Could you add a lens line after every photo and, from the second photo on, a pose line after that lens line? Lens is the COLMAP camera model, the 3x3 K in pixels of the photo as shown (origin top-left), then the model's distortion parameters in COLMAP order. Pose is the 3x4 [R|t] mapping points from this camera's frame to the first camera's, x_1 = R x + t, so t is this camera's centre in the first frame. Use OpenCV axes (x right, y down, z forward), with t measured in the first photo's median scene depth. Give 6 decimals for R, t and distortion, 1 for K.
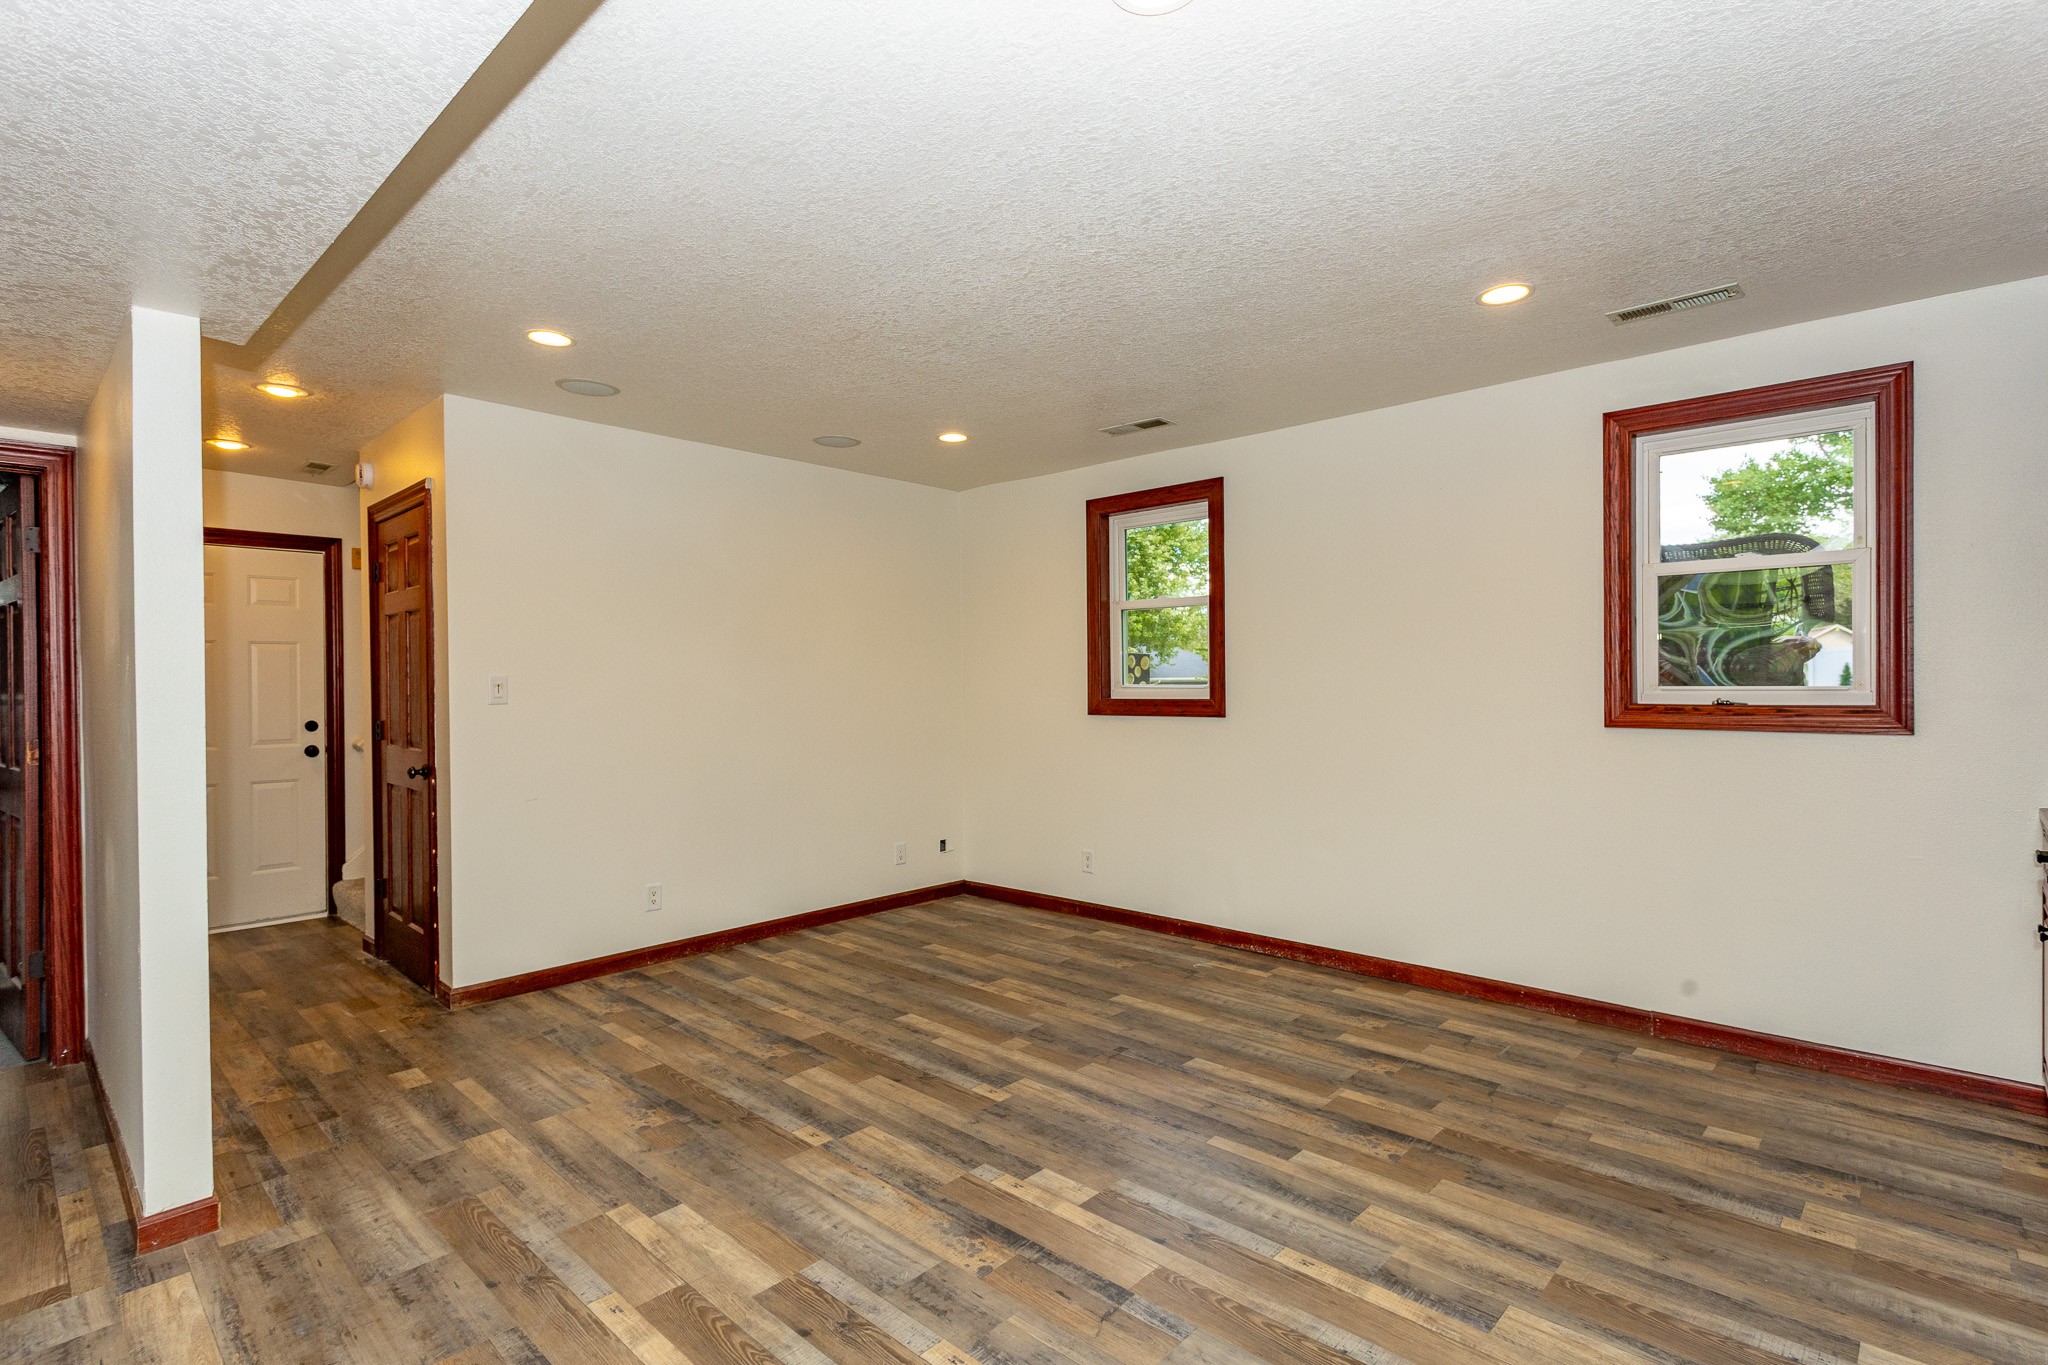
lens RADIAL K [[980.2, 0, 1026.0], [0, 980.2, 689.8], [0, 0, 1]] dist [0.006628, -0.000464]
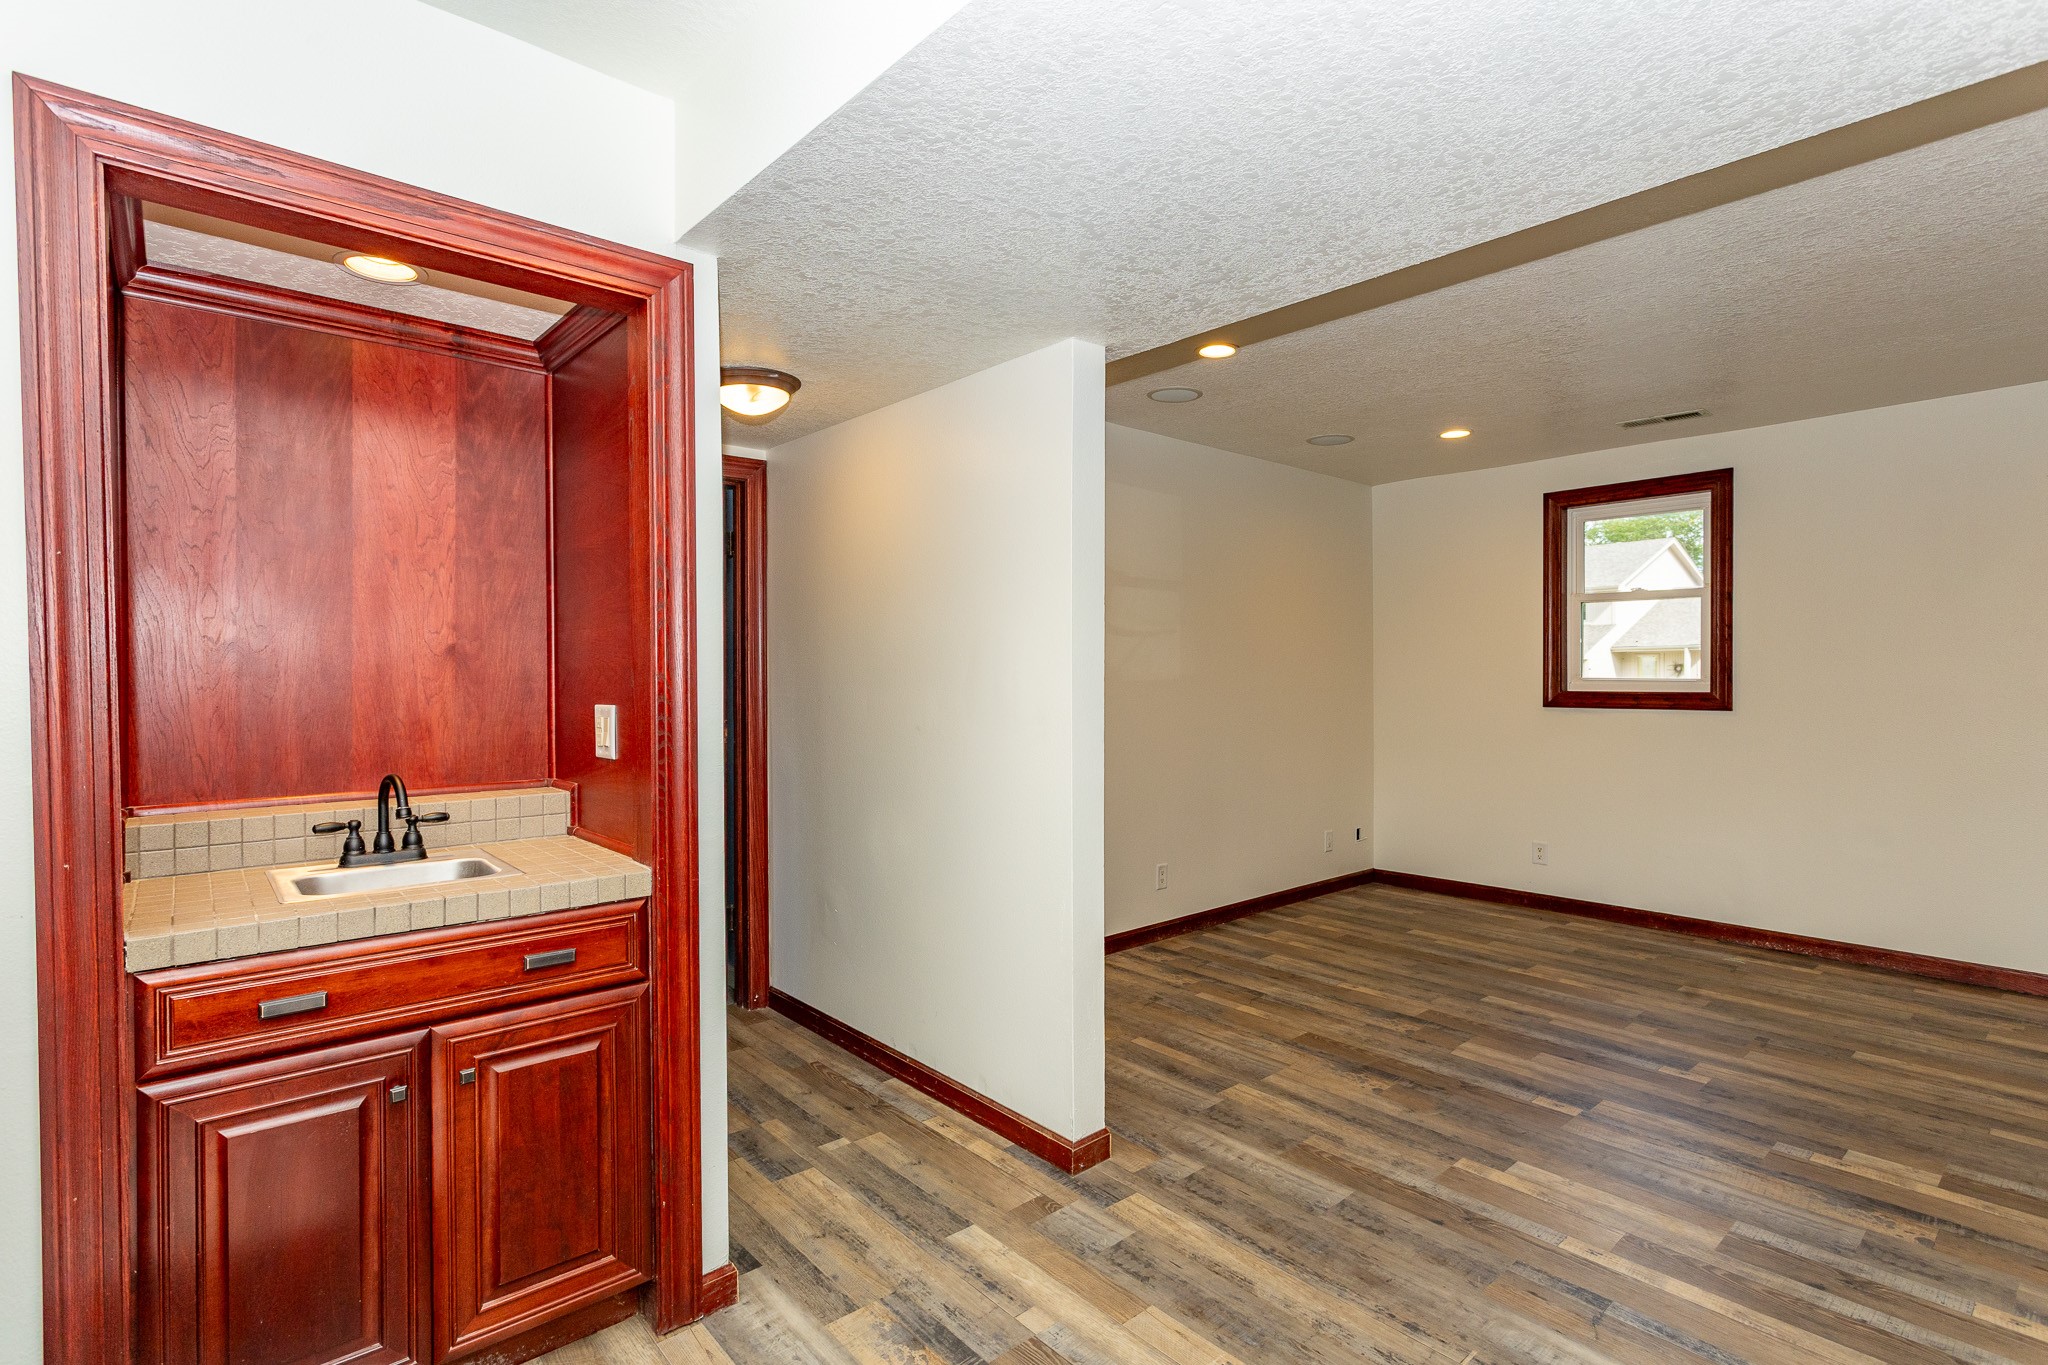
lens RADIAL K [[980.2, 0, 1022.8], [0, 980.2, 674.5], [0, 0, 1]] dist [0.006628, -0.000464]
pose [[0.994451, 0.005172, -0.105074, -0.601644], [-0.006012, 0.999952, -0.007681, 0.005665], [0.105029, 0.008270, 0.994435, -0.093030]]
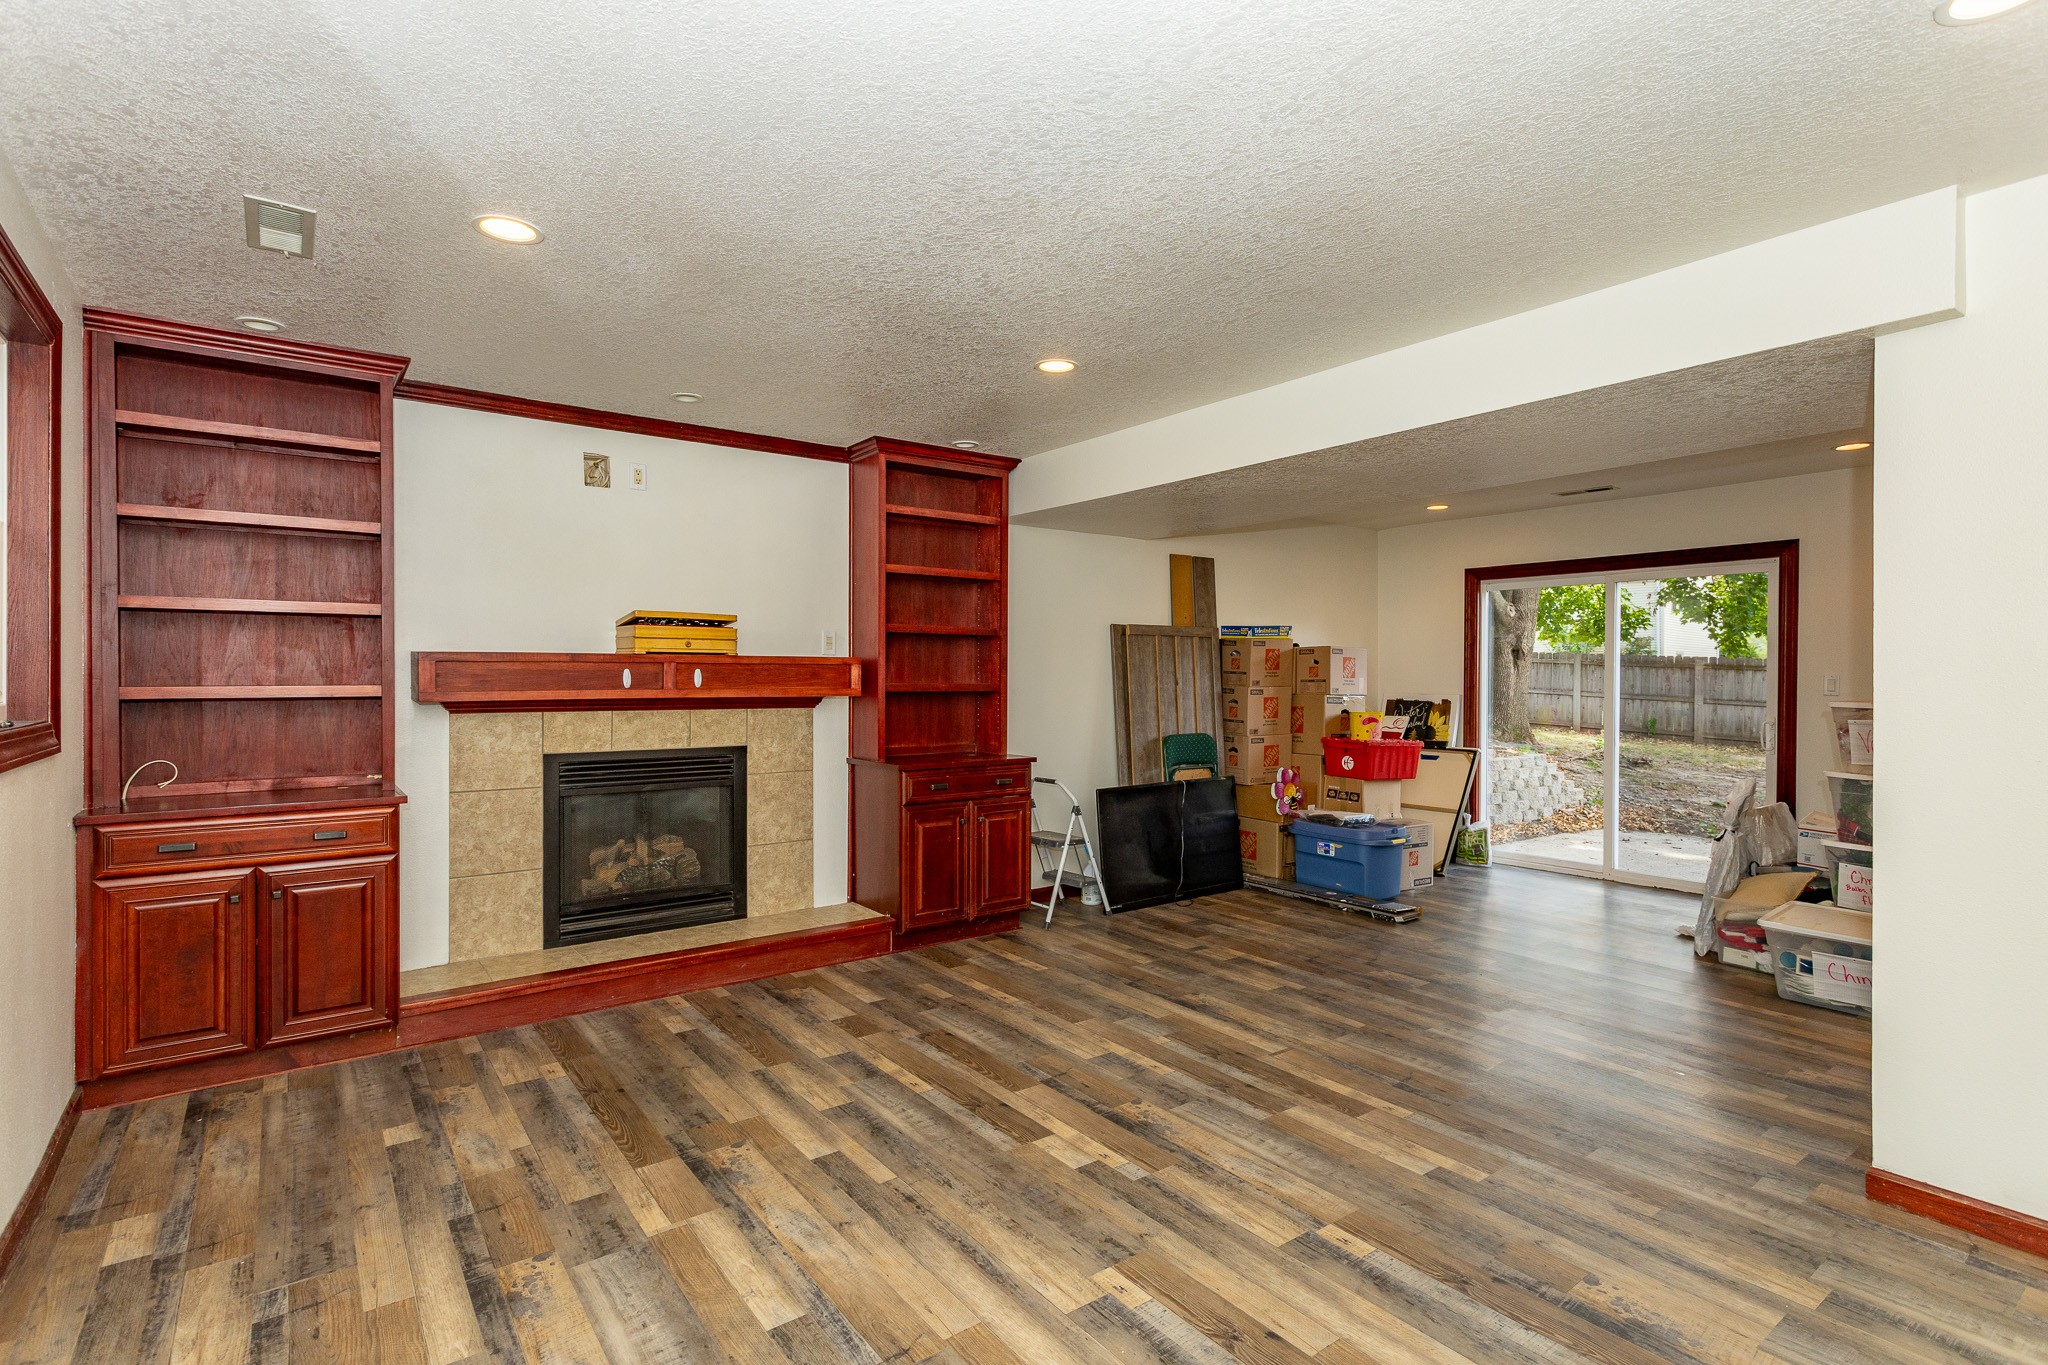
lens RADIAL K [[980.2, 0, 1013.3], [0, 980.2, 681.5], [0, 0, 1]] dist [0.006628, -0.000464]
pose [[-0.983700, 0.006835, 0.179688, -0.085321], [0.008933, 0.999901, 0.010866, -0.019662], [-0.179596, 0.012294, -0.983664, 1.645559]]
